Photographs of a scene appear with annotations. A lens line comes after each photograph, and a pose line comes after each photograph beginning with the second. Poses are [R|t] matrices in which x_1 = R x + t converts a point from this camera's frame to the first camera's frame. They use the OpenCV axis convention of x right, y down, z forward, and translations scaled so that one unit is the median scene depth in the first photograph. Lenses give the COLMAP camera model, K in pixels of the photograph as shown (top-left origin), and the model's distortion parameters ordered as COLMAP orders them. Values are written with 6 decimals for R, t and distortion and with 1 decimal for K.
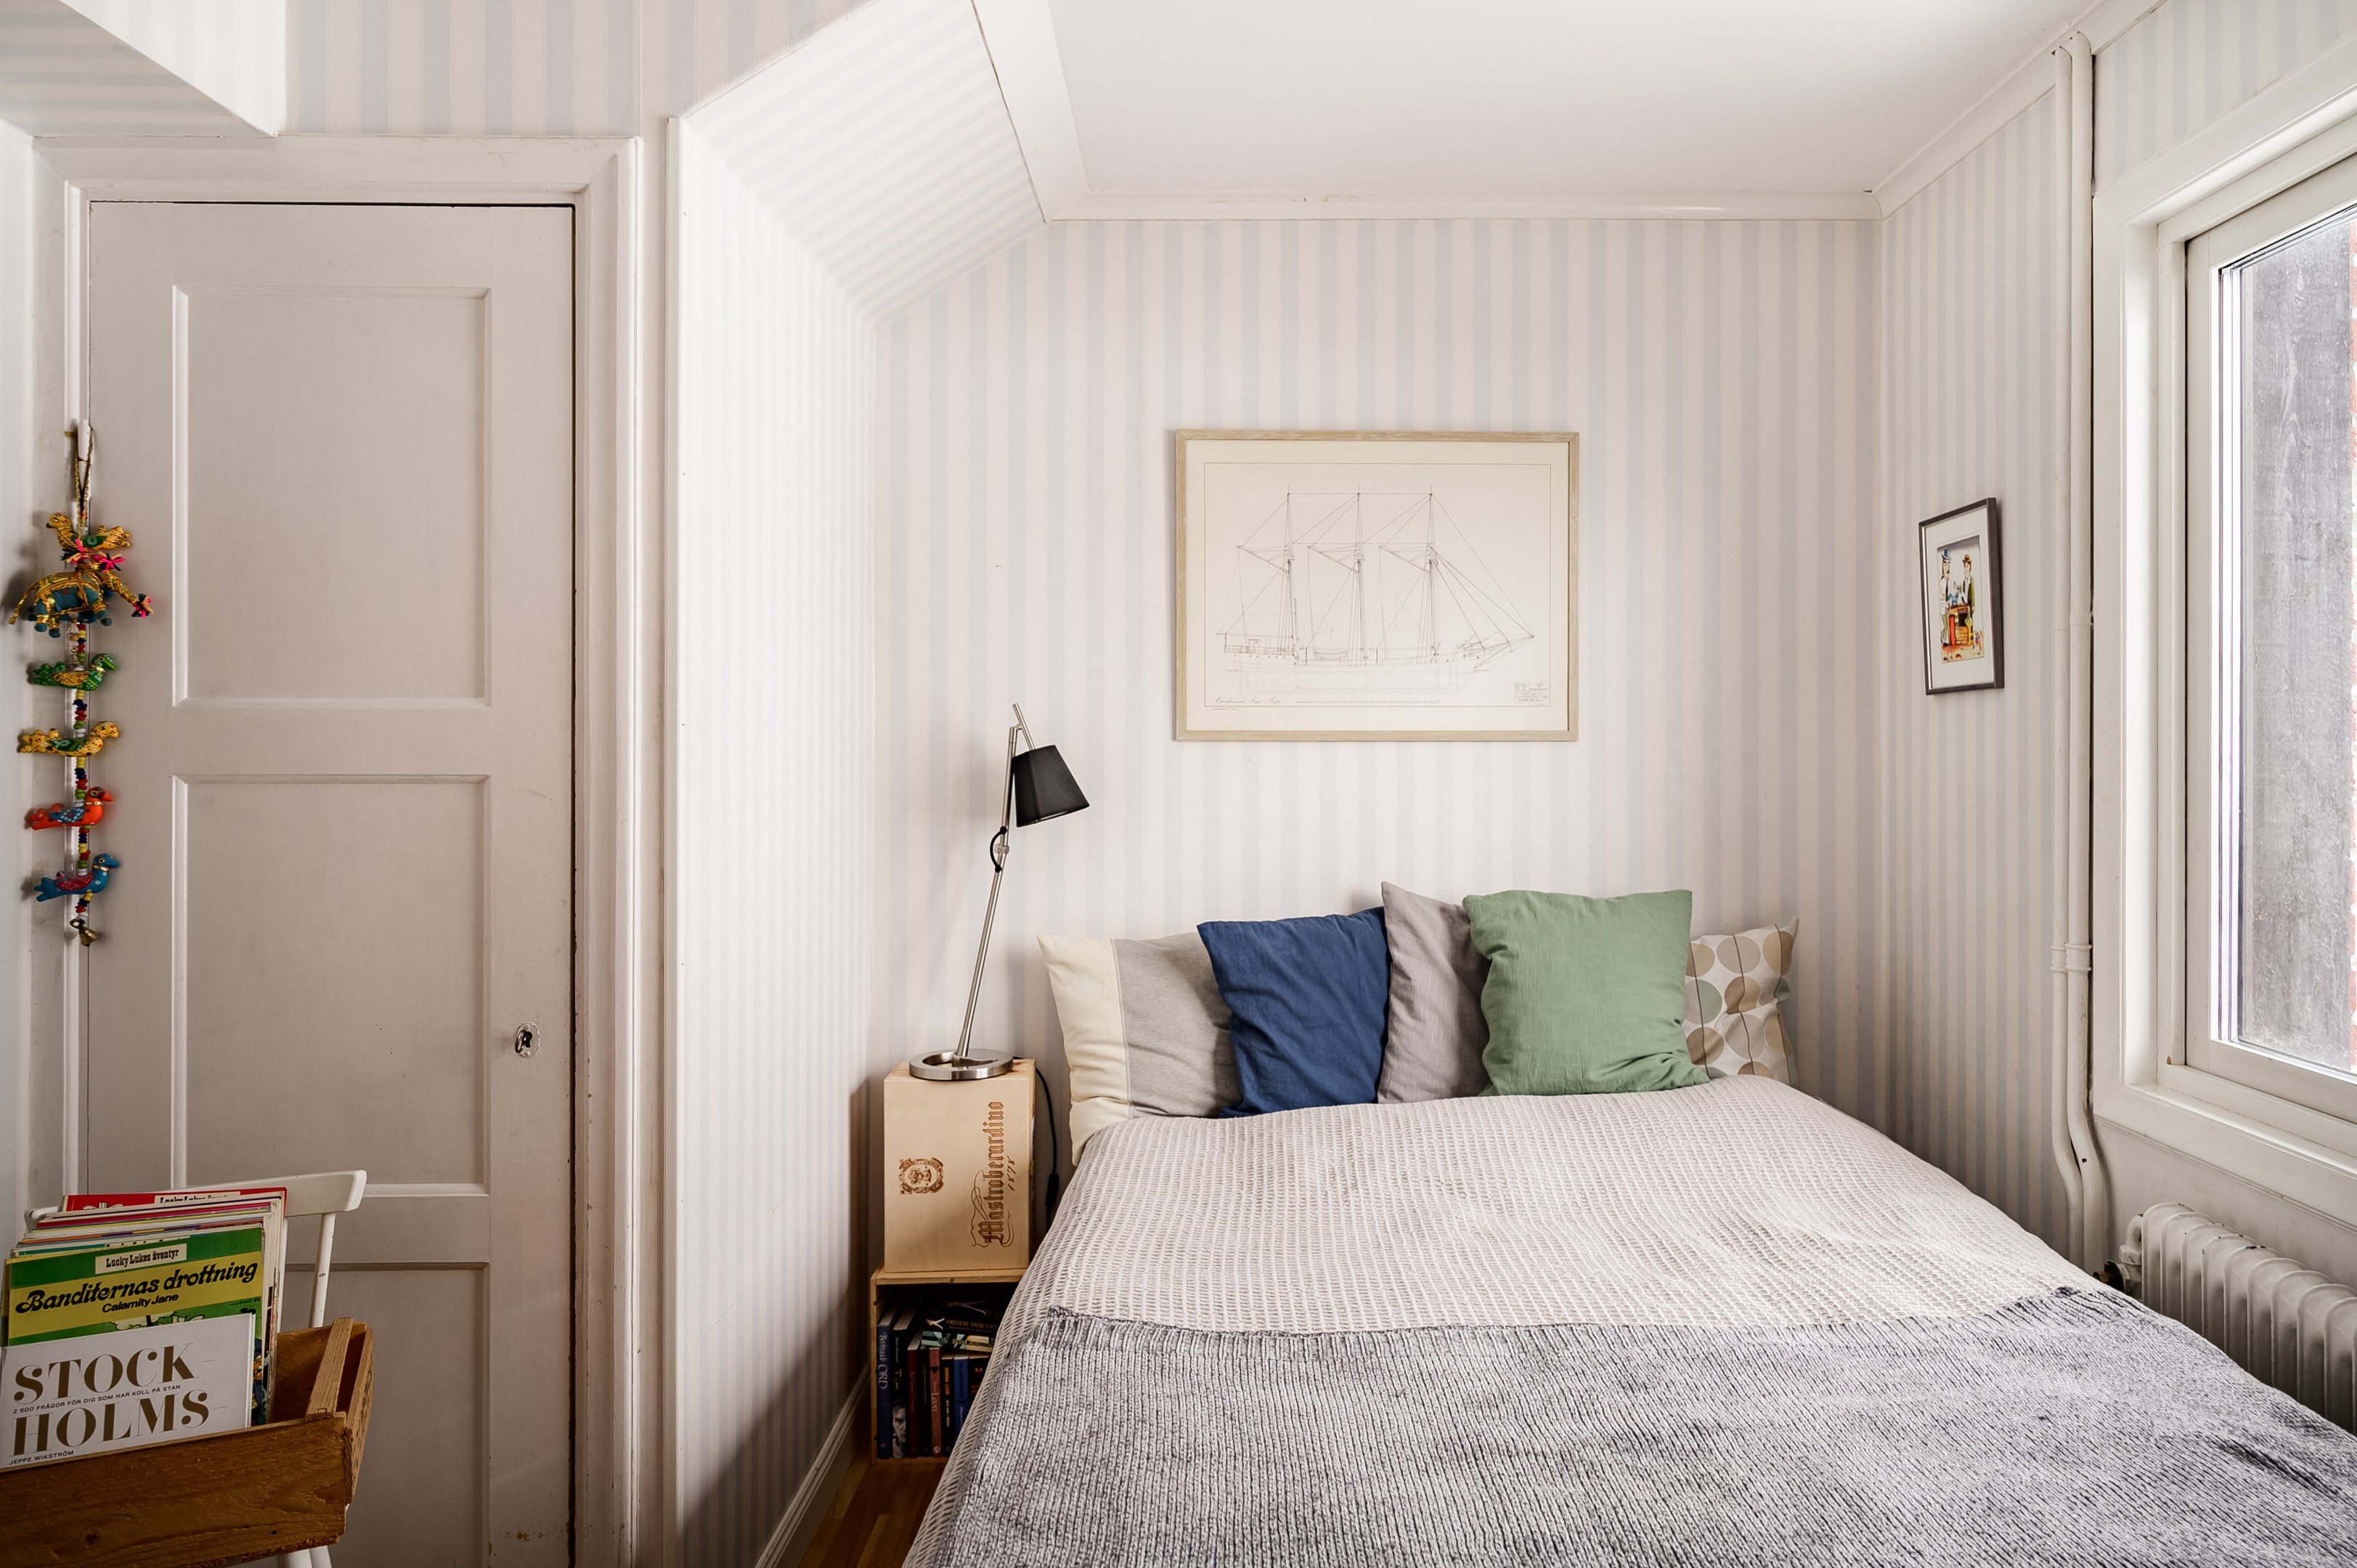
lens RADIAL K [[1605.7, 0, 1181.8], [0, 1605.7, 745.8], [0, 0, 1]] dist [-0.005714, 0.023634]
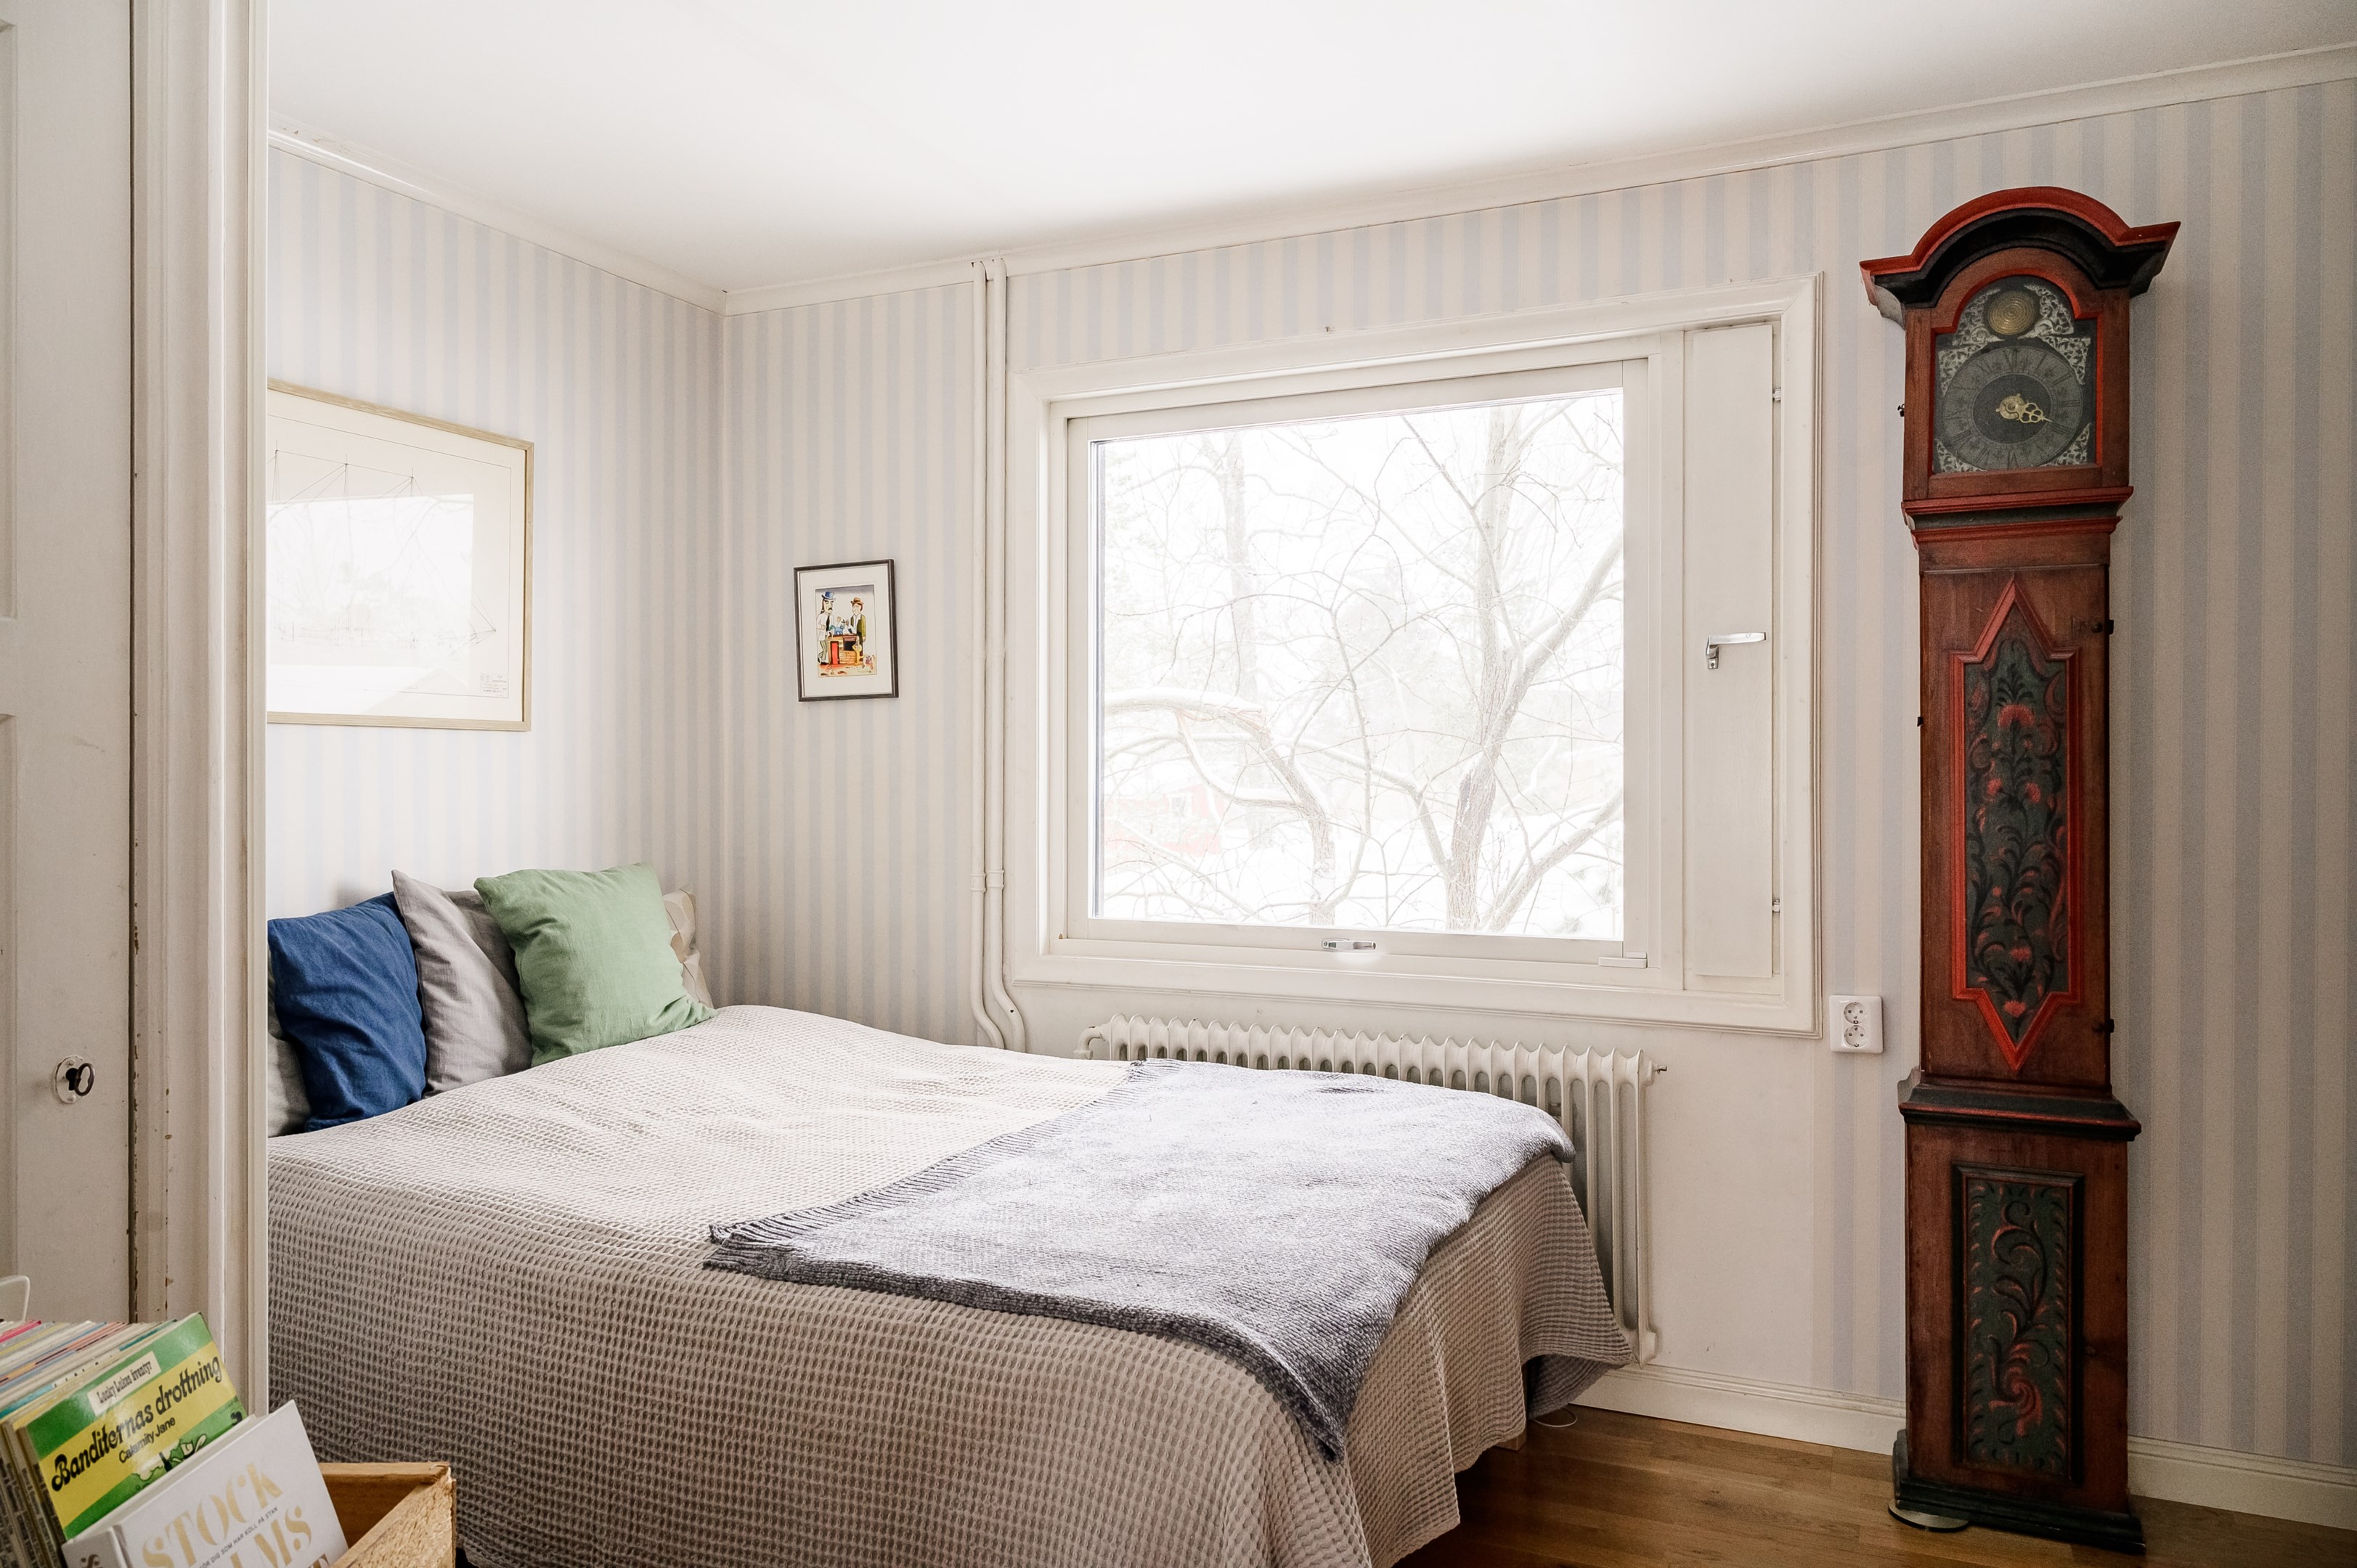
lens RADIAL K [[1575.6, 0, 1178.5], [0, 1575.6, 784.0], [0, 0, 1]] dist [0.001439, 0.002061]
pose [[0.456025, -0.003762, 0.889959, -0.542552], [0.000249, 0.999992, 0.004099, 0.030675], [-0.889967, -0.001648, 0.456022, 0.150682]]
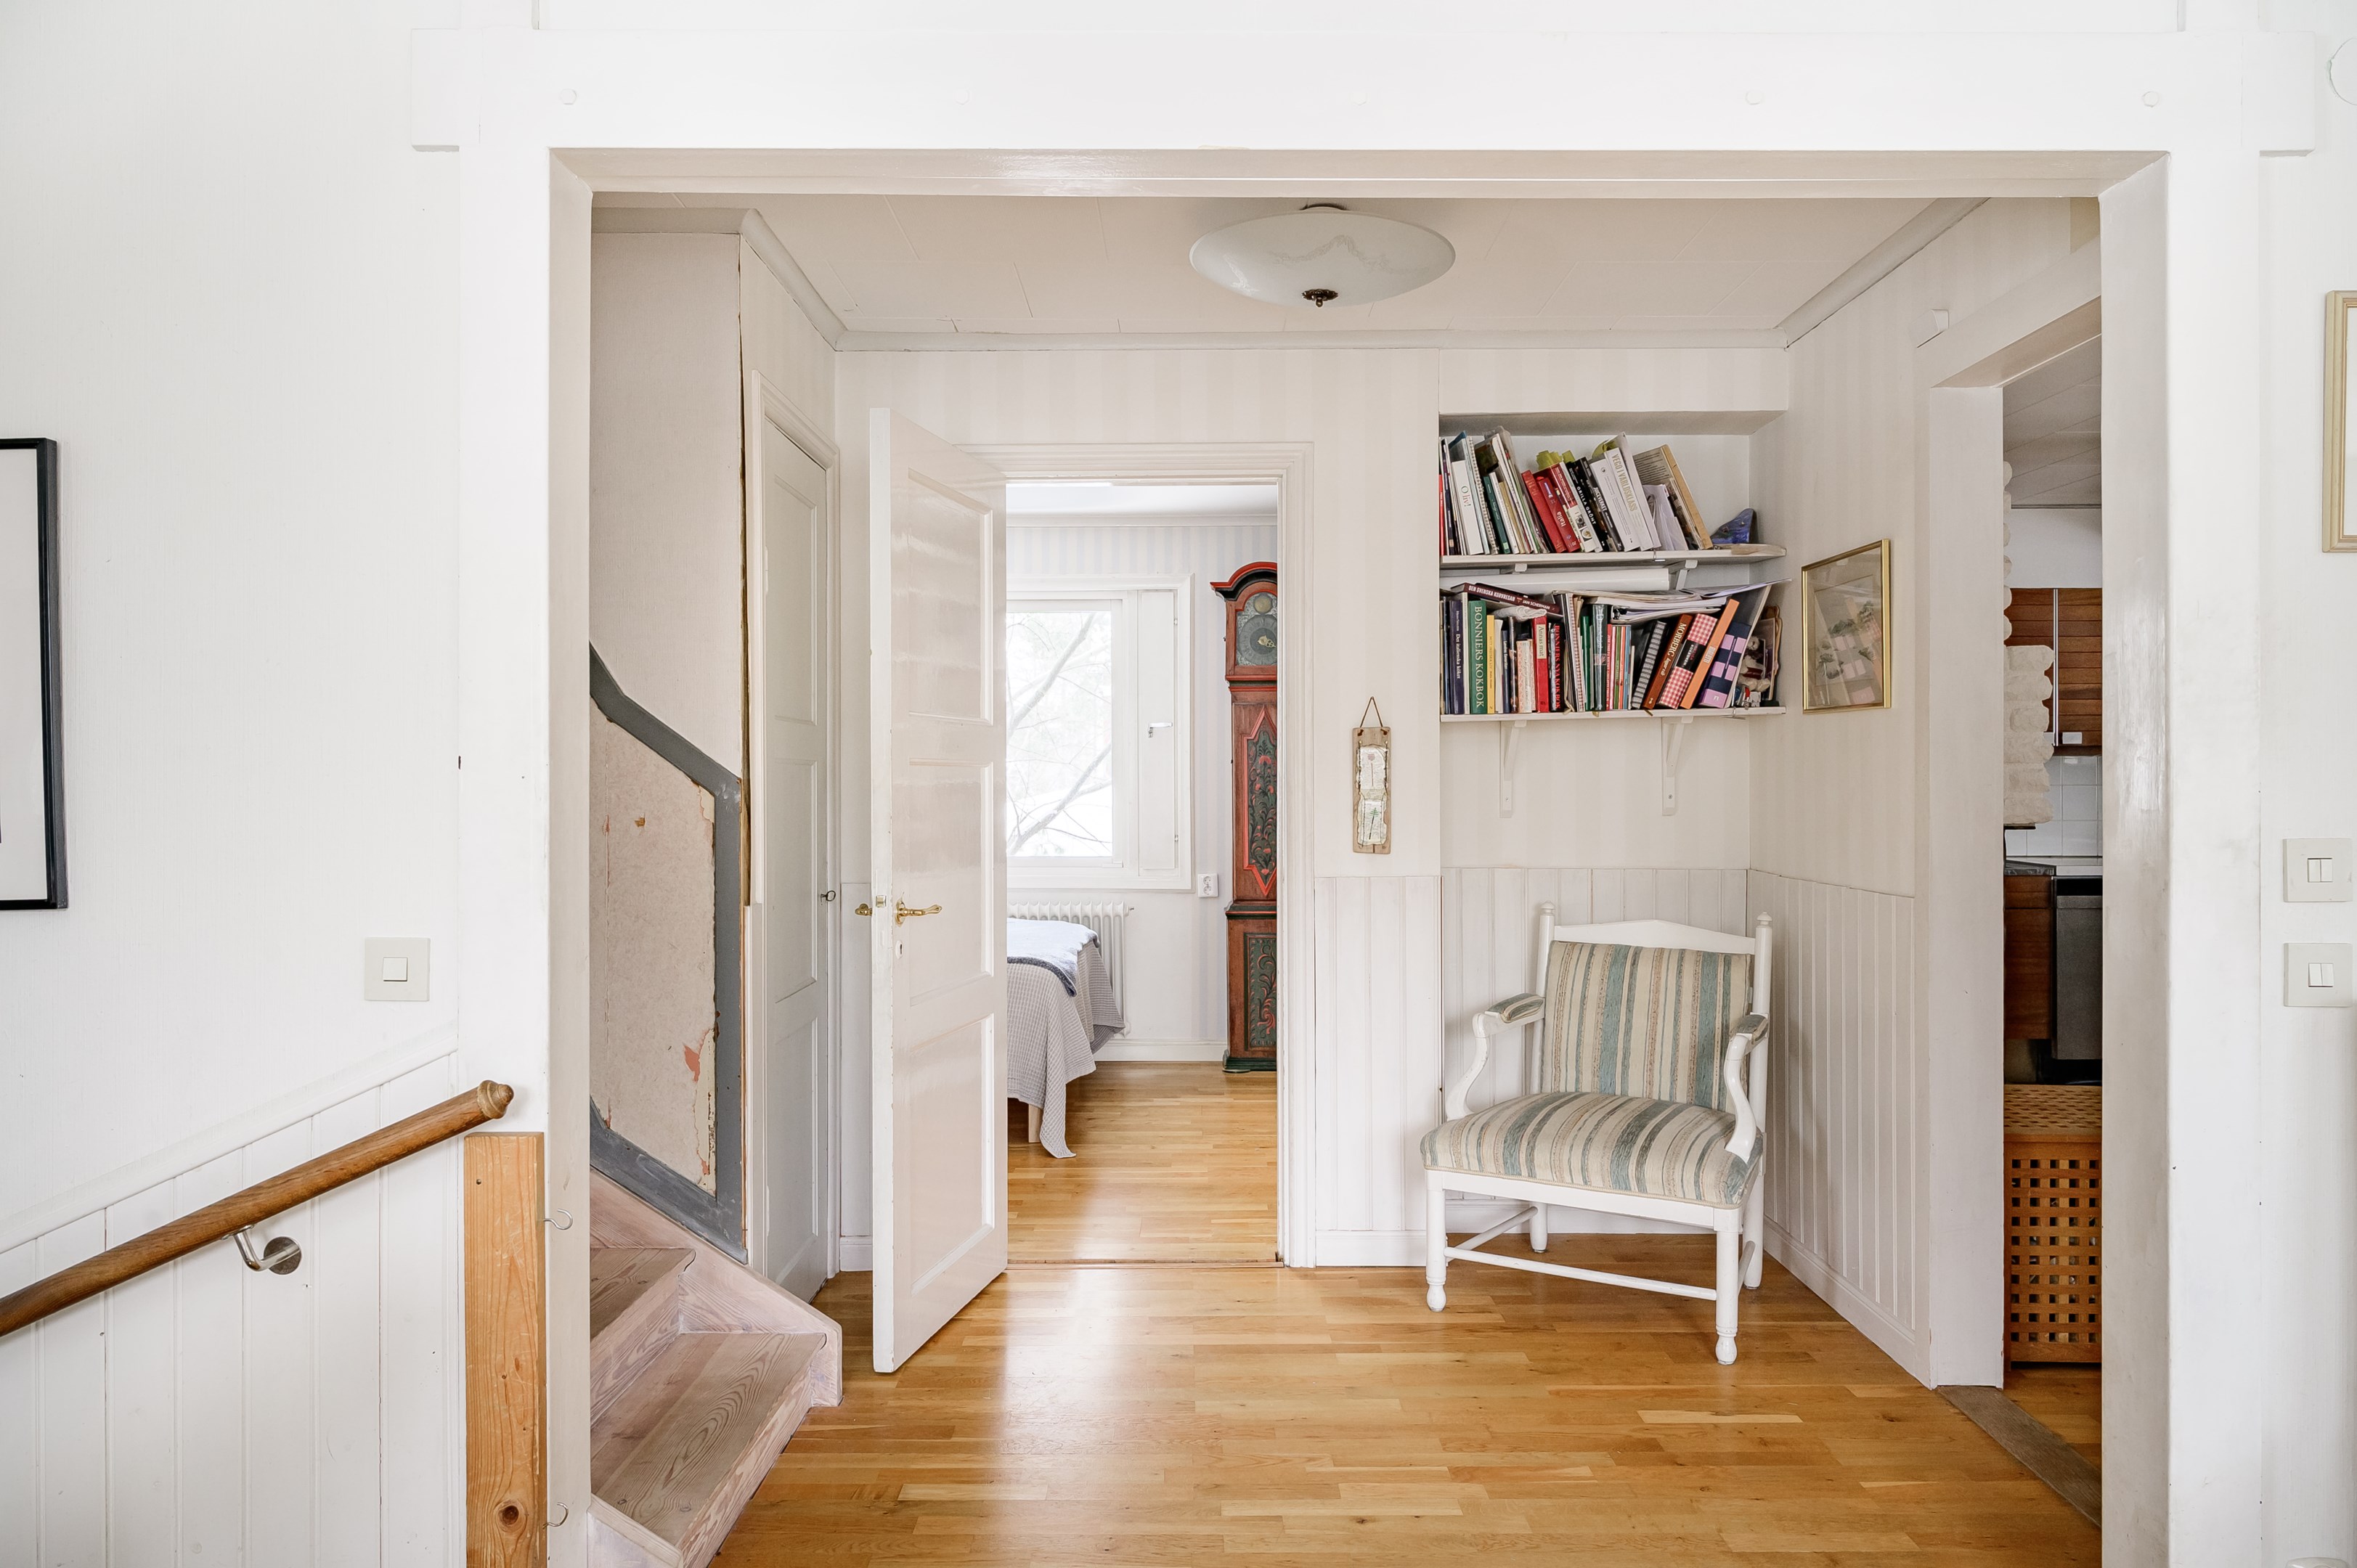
lens RADIAL K [[1575.6, 0, 1178.5], [0, 1575.6, 784.0], [0, 0, 1]] dist [0.001439, 0.002061]
pose [[0.056000, -0.007597, 0.998402, -1.780114], [0.003884, 0.999965, 0.007392, 0.014799], [-0.998423, 0.003464, 0.056027, 0.134440]]
